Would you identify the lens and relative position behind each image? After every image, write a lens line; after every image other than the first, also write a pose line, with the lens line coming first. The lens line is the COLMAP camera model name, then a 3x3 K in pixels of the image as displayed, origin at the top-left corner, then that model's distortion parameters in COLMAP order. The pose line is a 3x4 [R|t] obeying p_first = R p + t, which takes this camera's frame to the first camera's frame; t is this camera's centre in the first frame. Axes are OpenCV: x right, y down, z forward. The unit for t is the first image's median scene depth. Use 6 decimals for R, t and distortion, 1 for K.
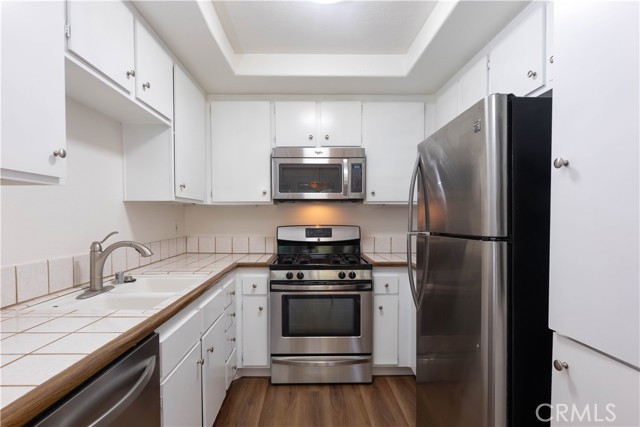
lens RADIAL K [[334.3, 0, 318.9], [0, 334.3, 223.2], [0, 0, 1]] dist [0.000061, -0.000158]
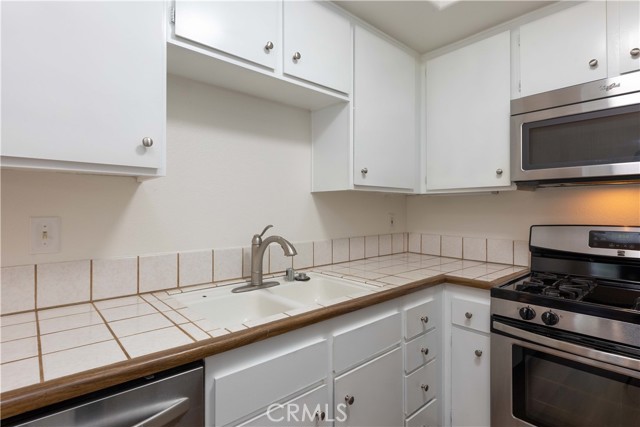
lens RADIAL K [[328.8, 0, 303.9], [0, 328.8, 206.2], [0, 0, 1]] dist [0.001624, 0.000491]
pose [[0.628217, -0.005623, -0.778018, 0.125295], [-0.017471, 0.999620, -0.021332, -0.007202], [0.777842, 0.026994, 0.627880, 0.400052]]
